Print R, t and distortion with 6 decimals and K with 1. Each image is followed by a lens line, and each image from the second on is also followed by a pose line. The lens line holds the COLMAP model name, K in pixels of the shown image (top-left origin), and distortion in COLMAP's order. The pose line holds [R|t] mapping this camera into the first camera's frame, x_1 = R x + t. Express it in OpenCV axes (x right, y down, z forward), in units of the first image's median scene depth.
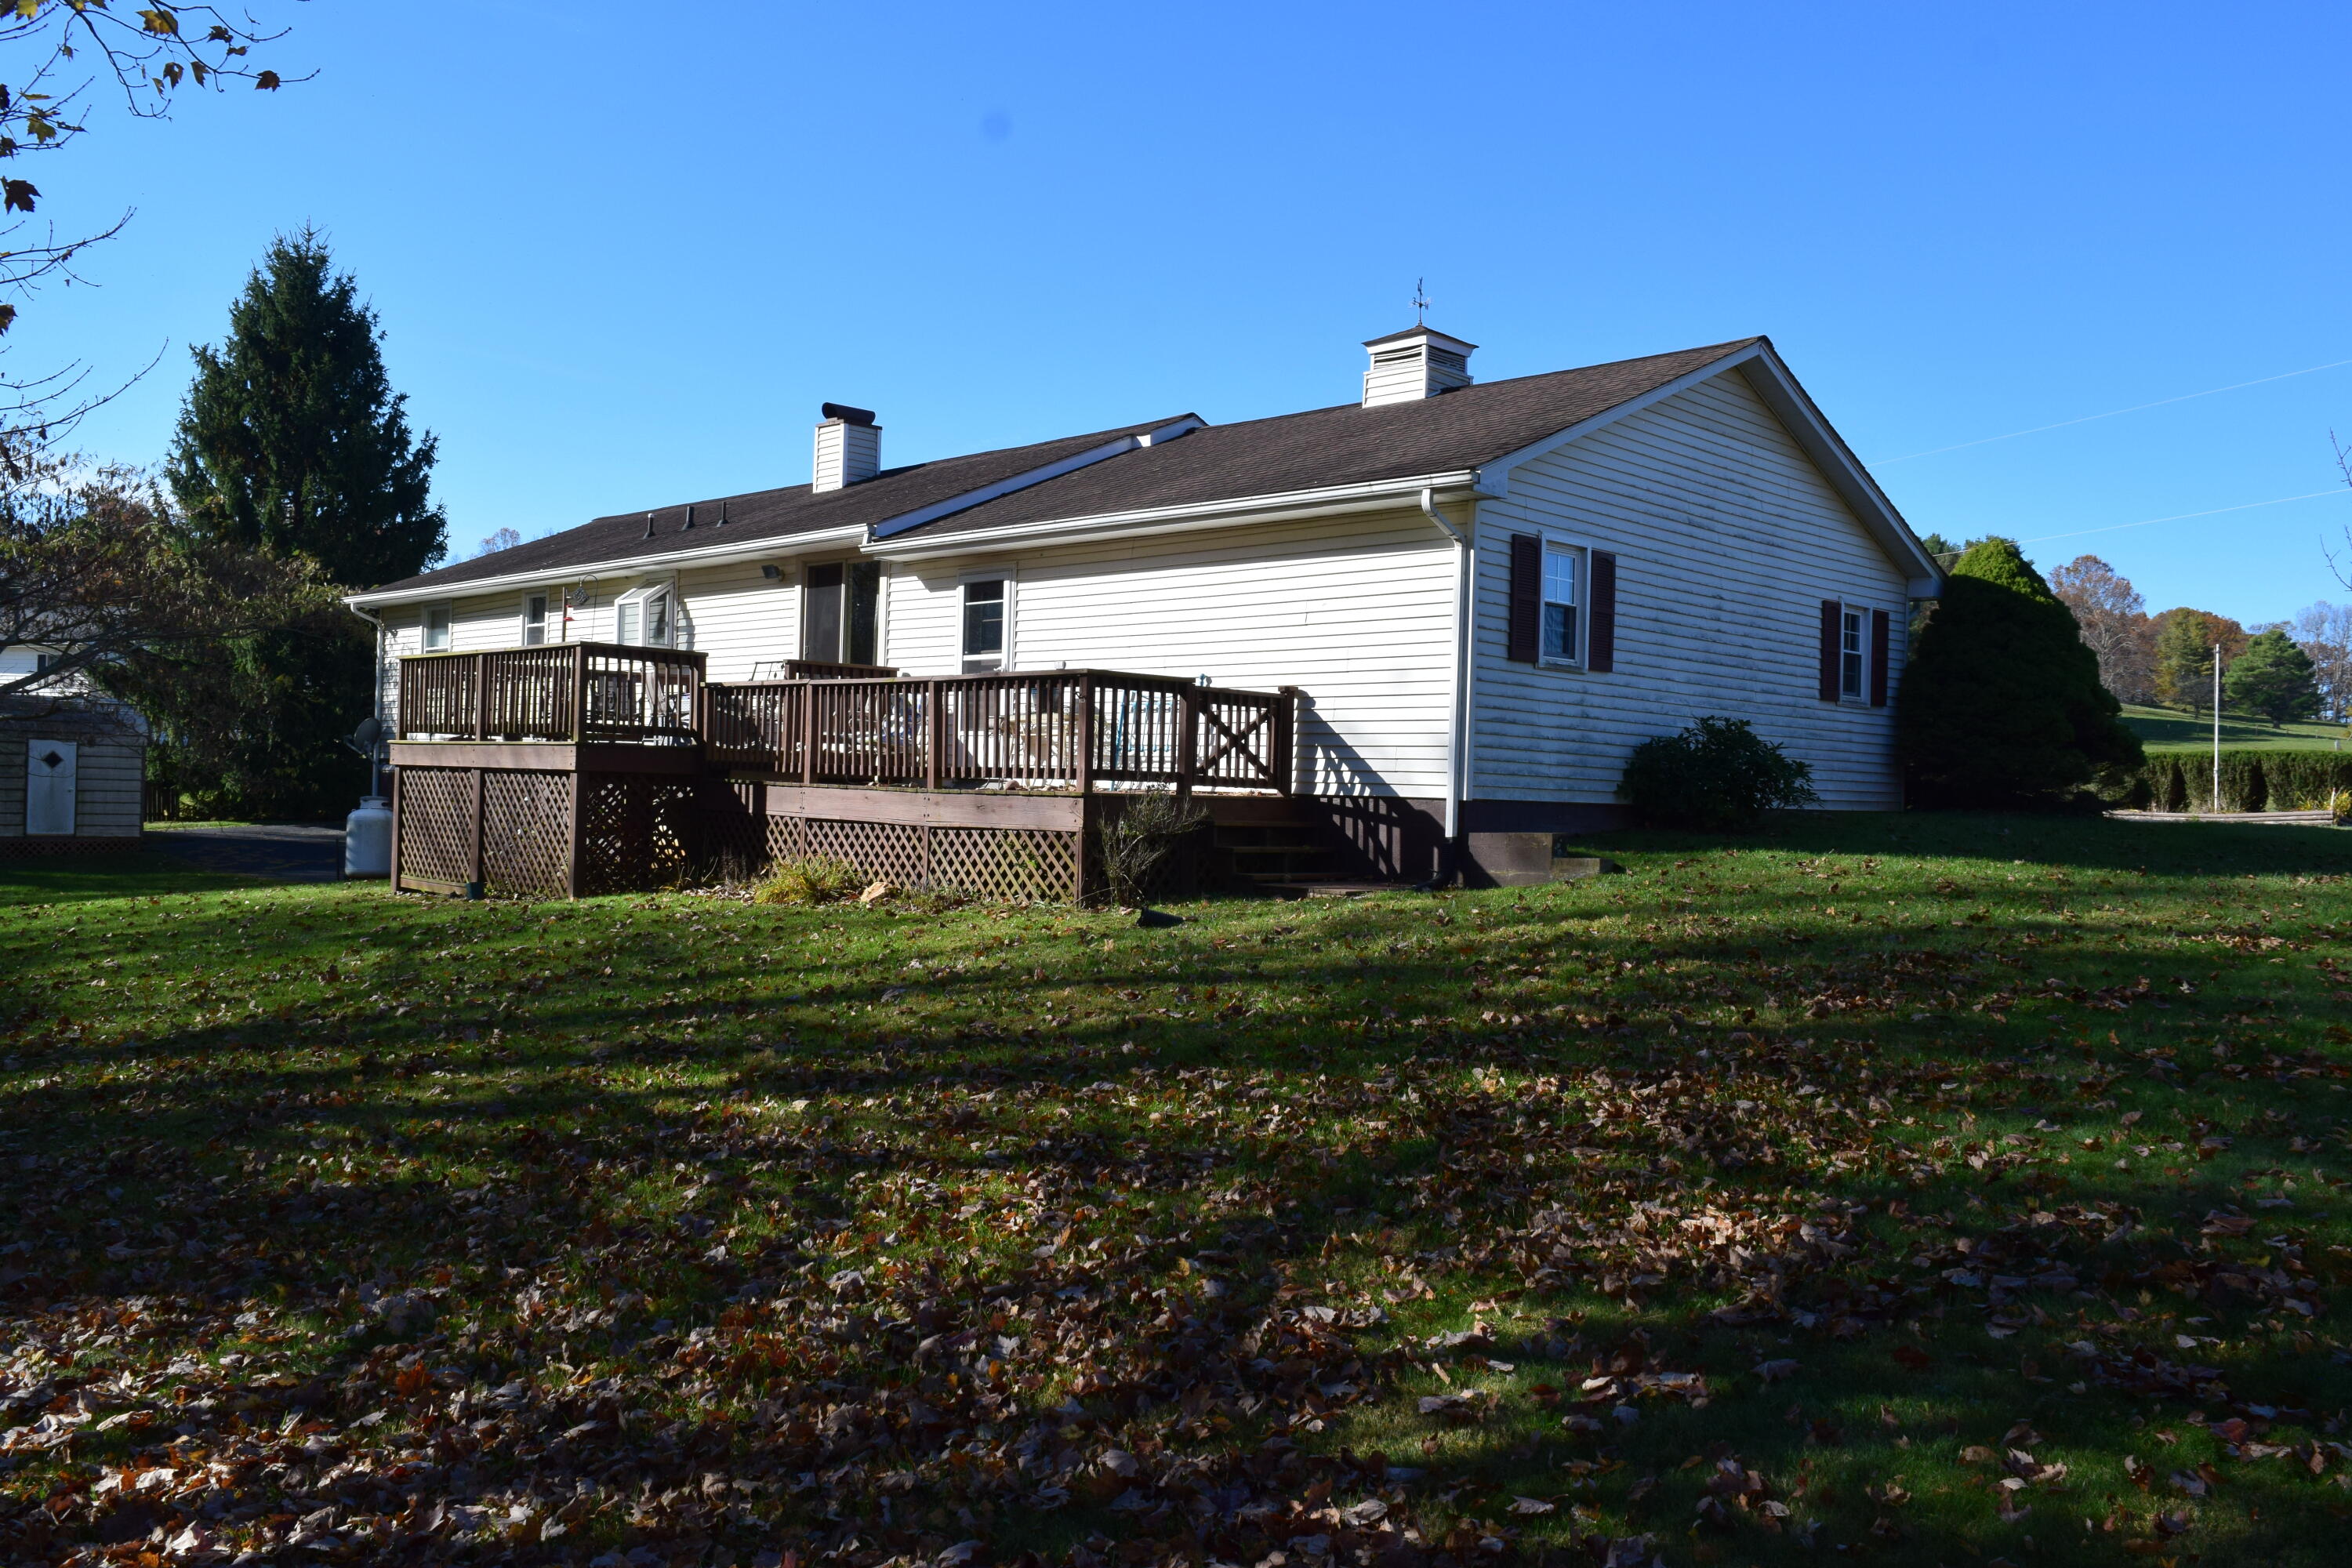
lens RADIAL K [[1812.8, 0, 1188.6], [0, 1812.8, 789.3], [0, 0, 1]] dist [-0.021748, 0.000333]
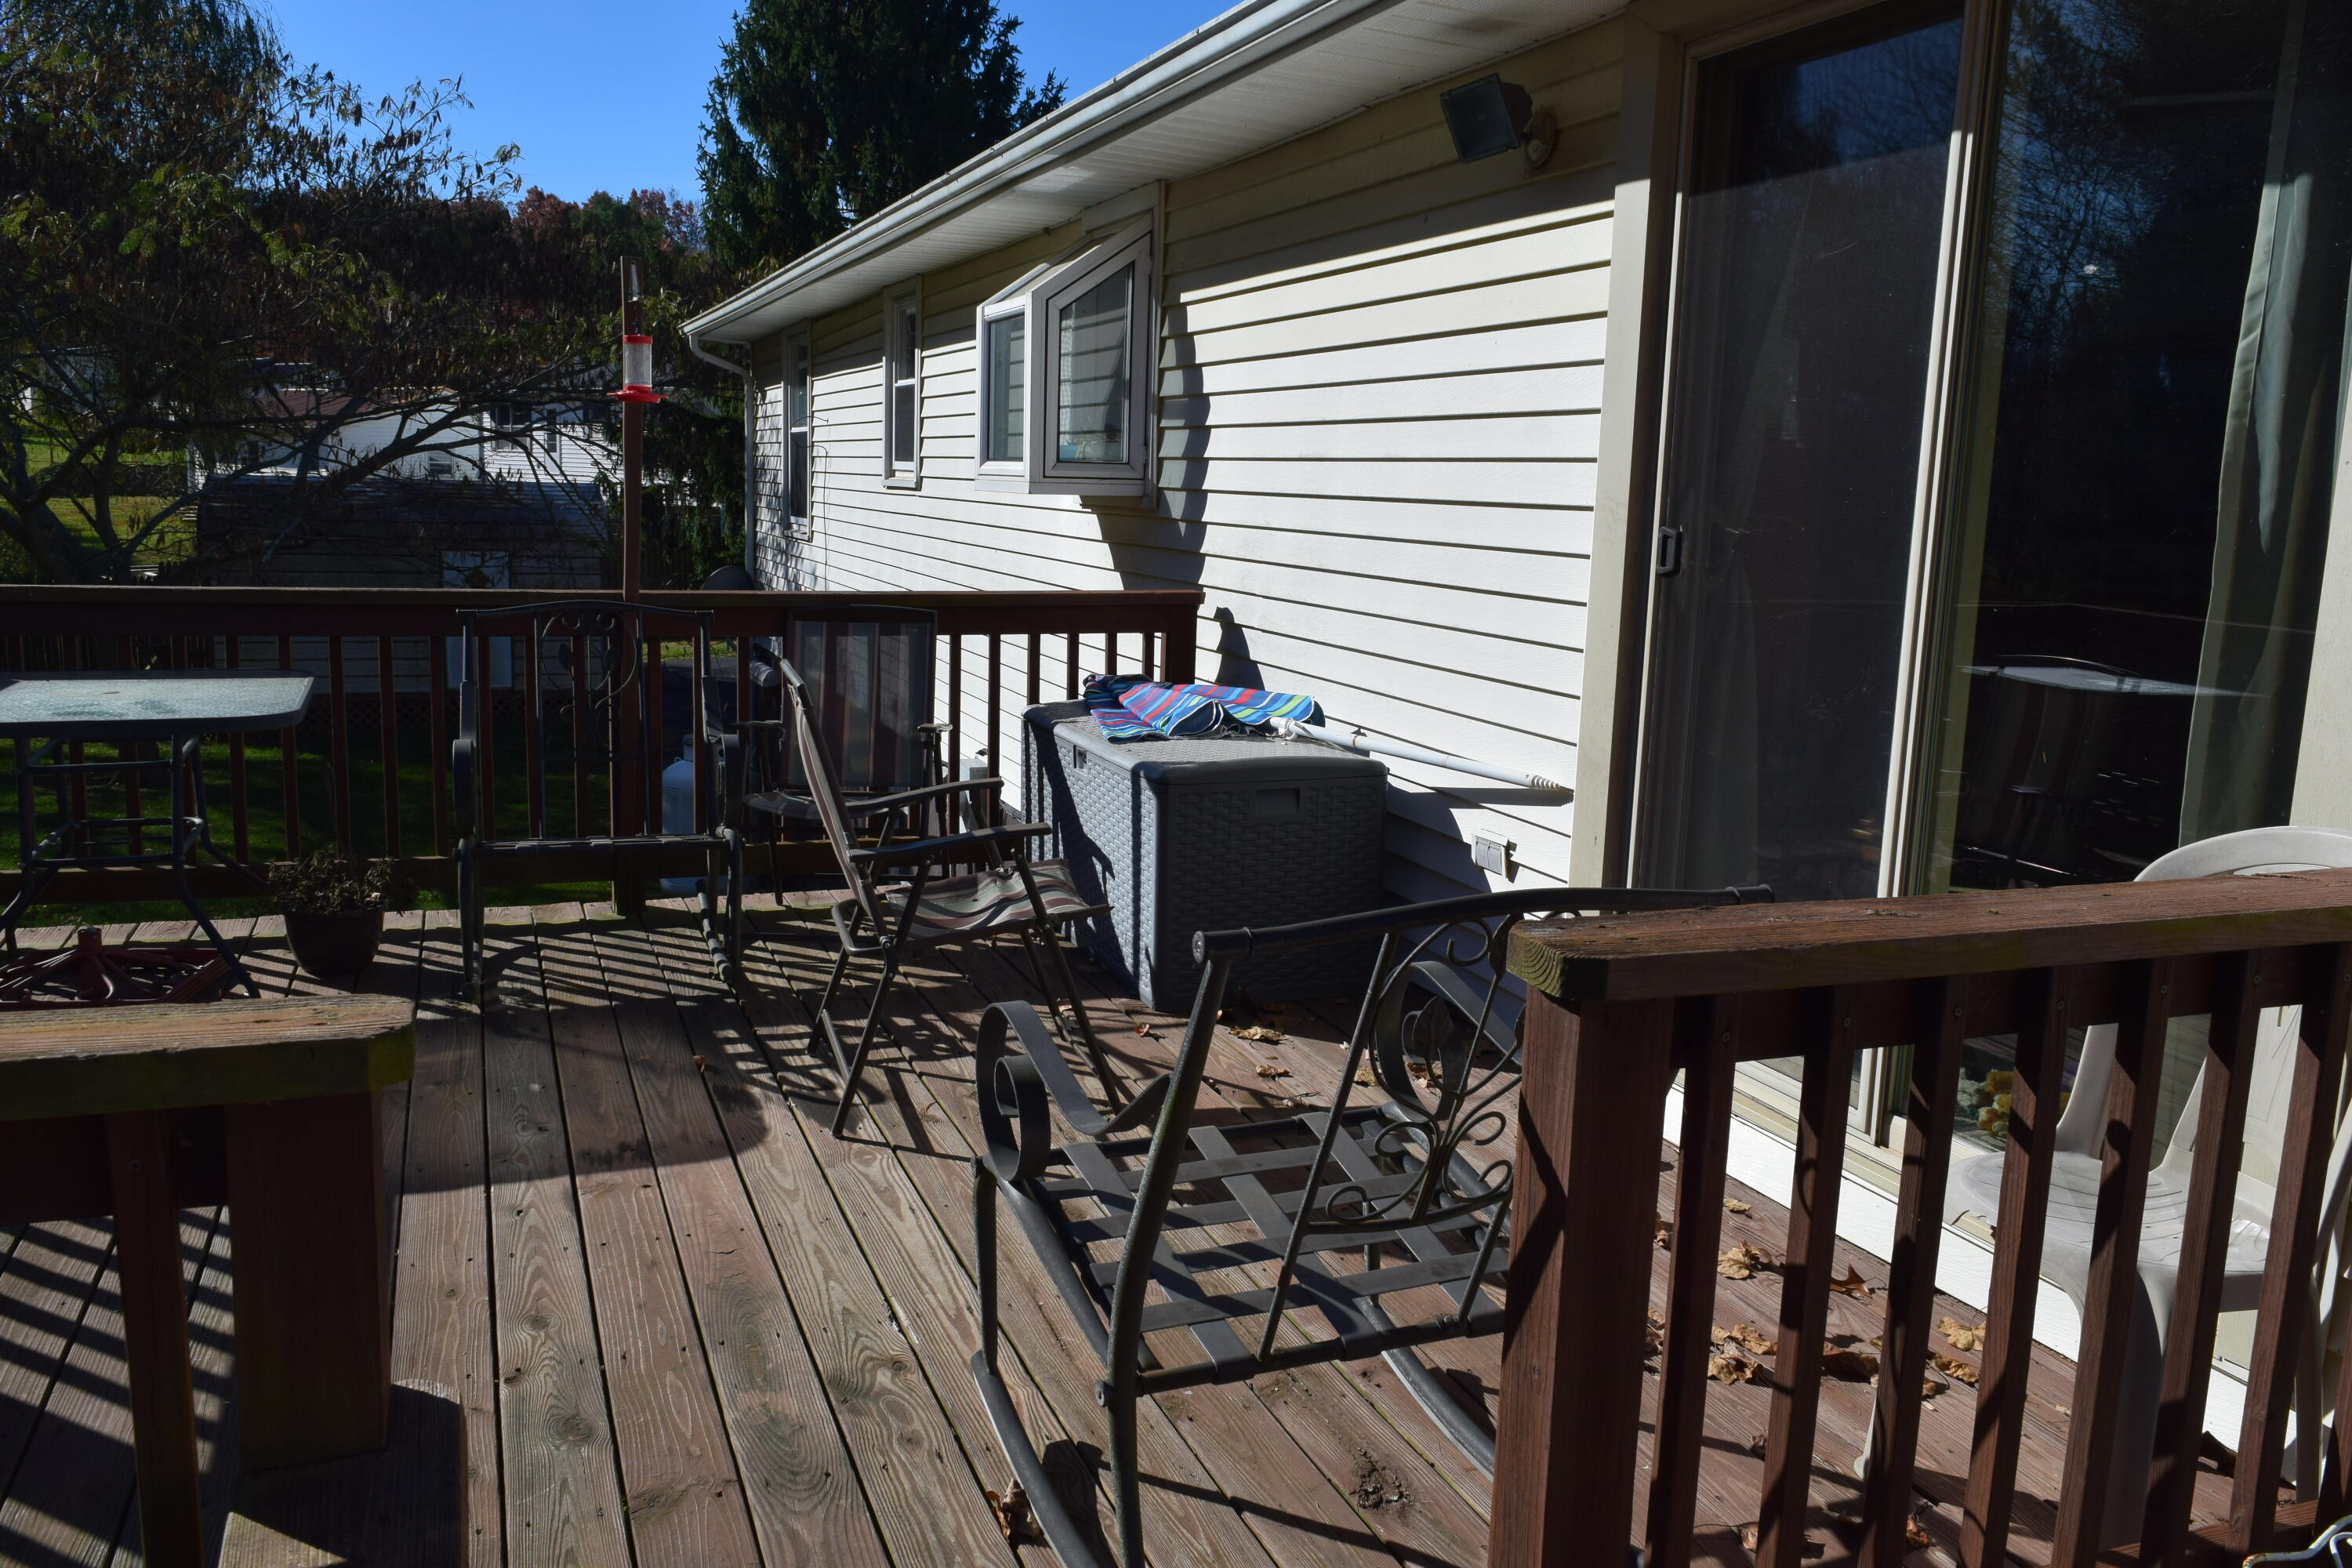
lens RADIAL K [[1812.8, 0, 1175.0], [0, 1812.8, 786.6], [0, 0, 1]] dist [-0.021748, 0.000333]
pose [[0.913189, 0.070364, -0.401415, -0.221323], [-0.008192, 0.987952, 0.154543, -0.098693], [0.407453, -0.137839, 0.902764, 0.991014]]
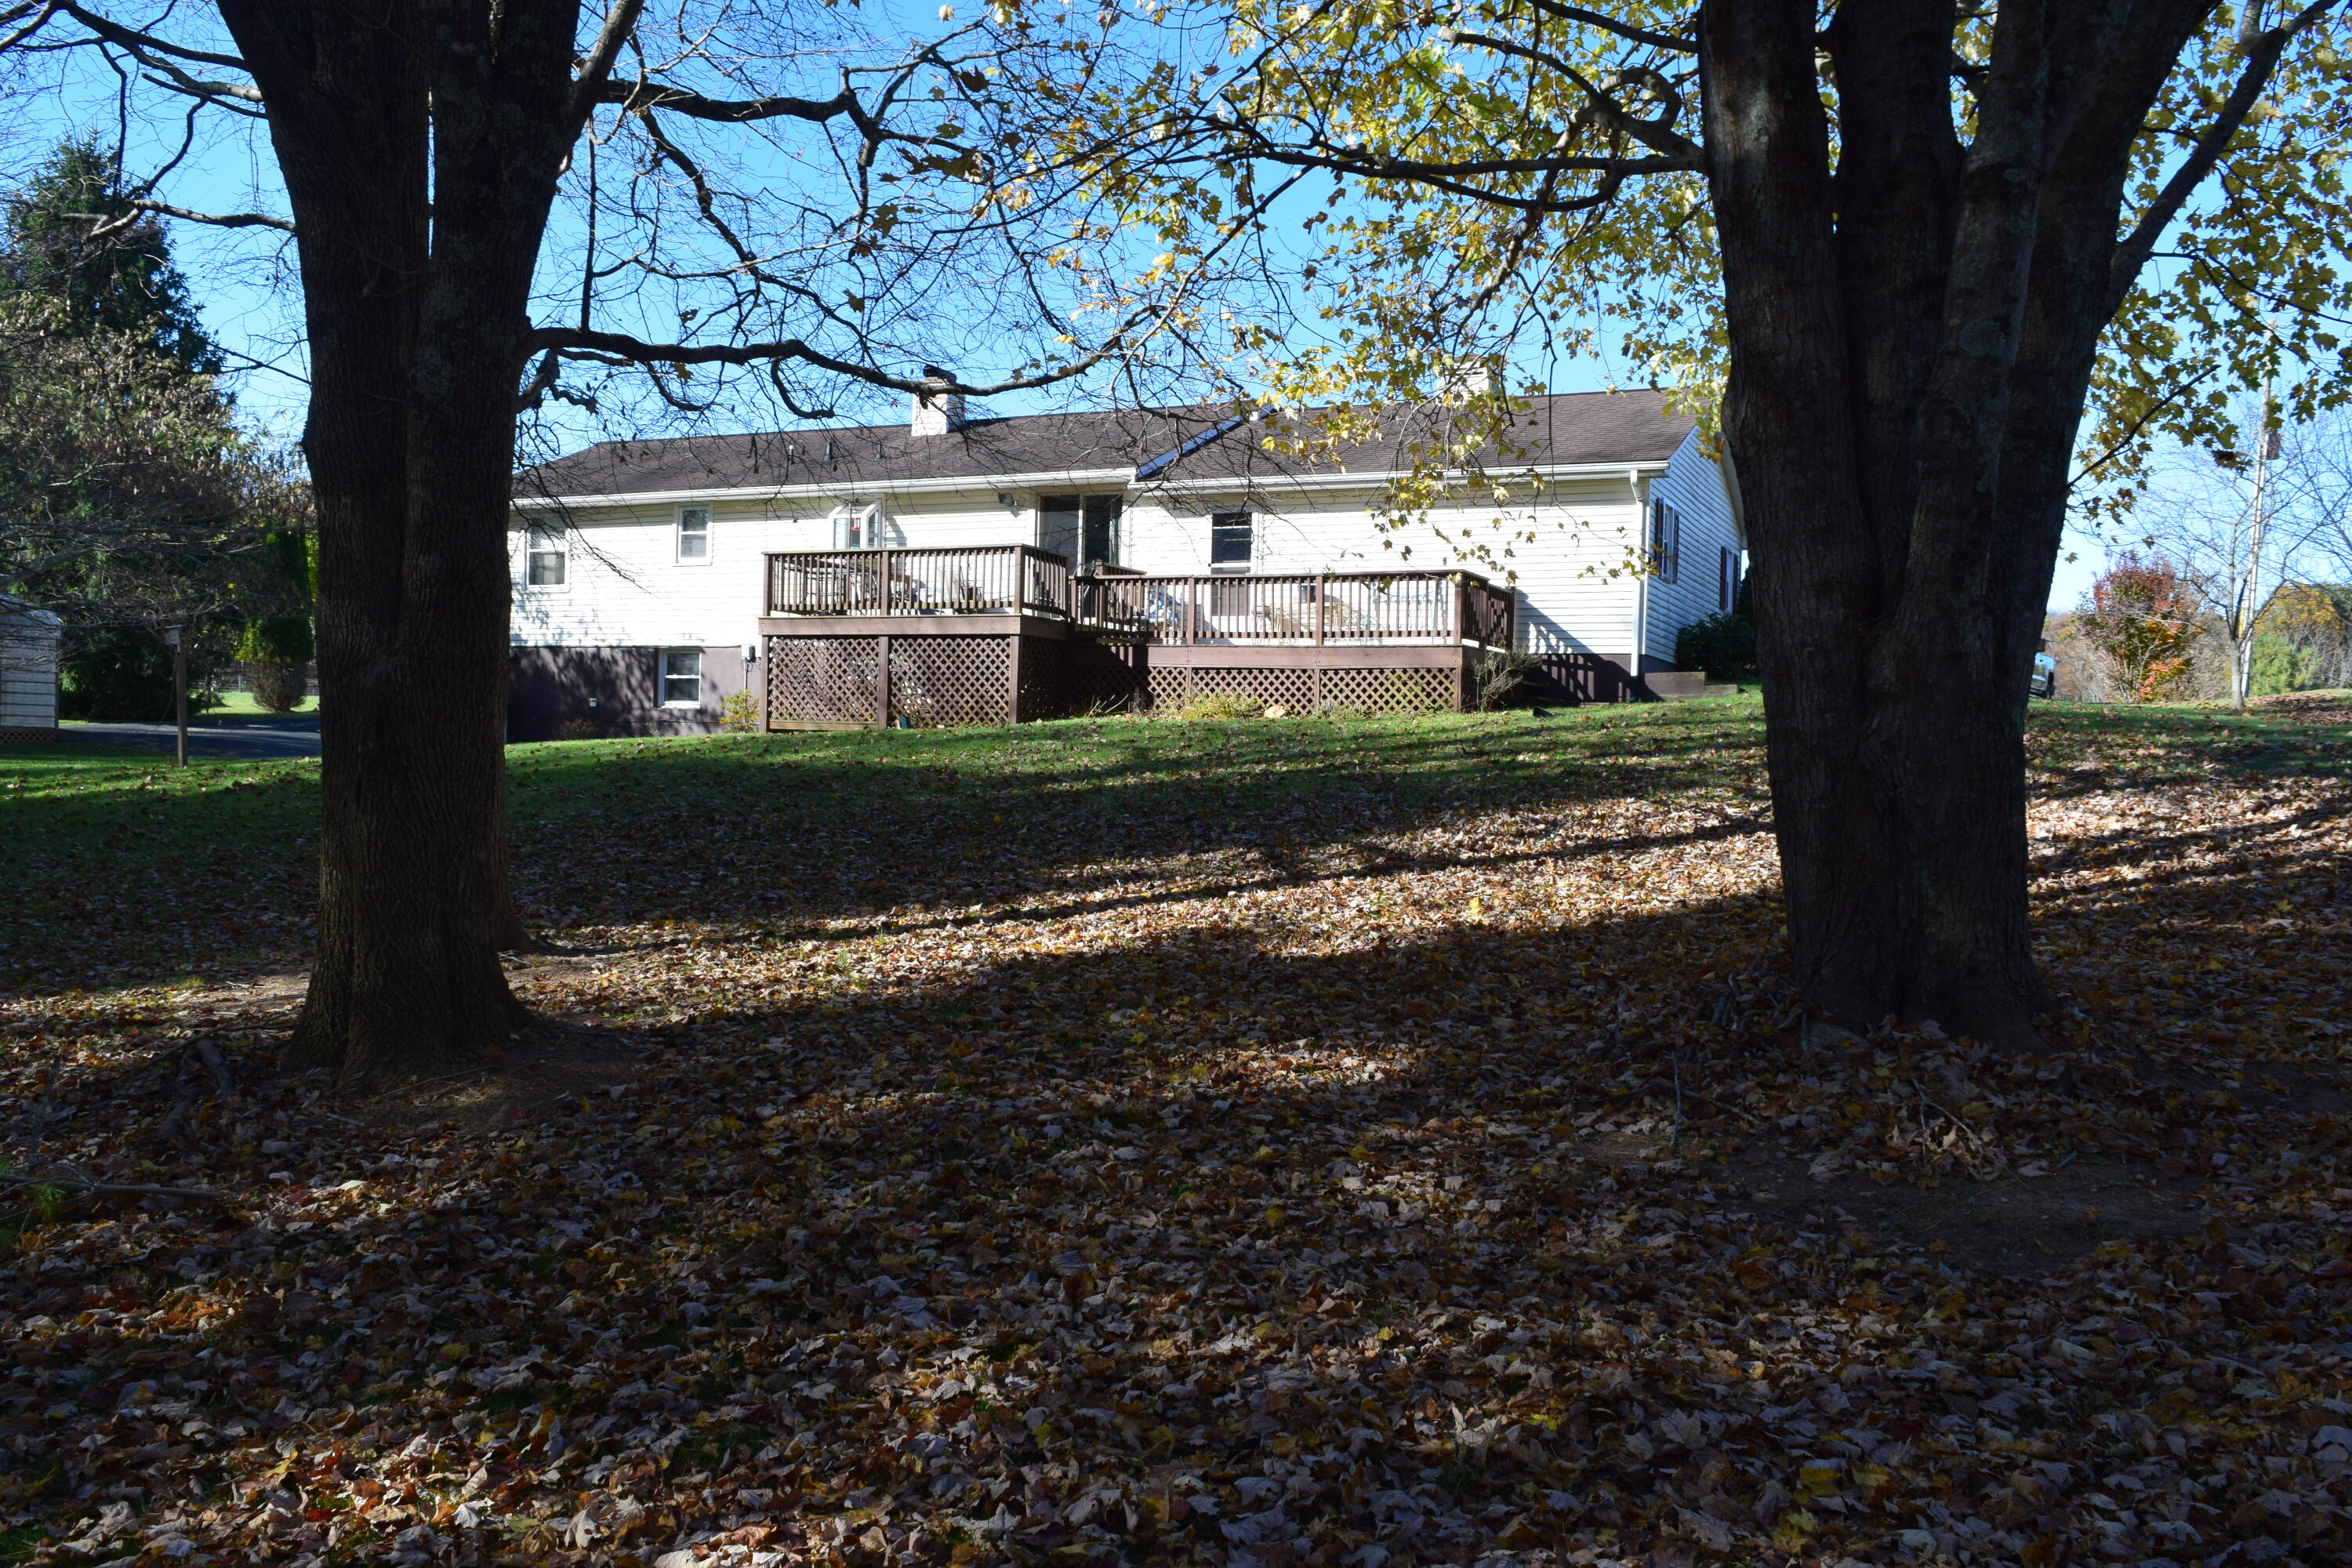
lens RADIAL K [[1812.8, 0, 1161.8], [0, 1812.8, 782.2], [0, 0, 1]] dist [-0.021748, 0.000333]
pose [[0.948568, -0.007554, 0.316482, -0.671385], [-0.000533, 0.999676, 0.025458, 0.068749], [-0.316572, -0.024317, 0.948257, -0.388694]]
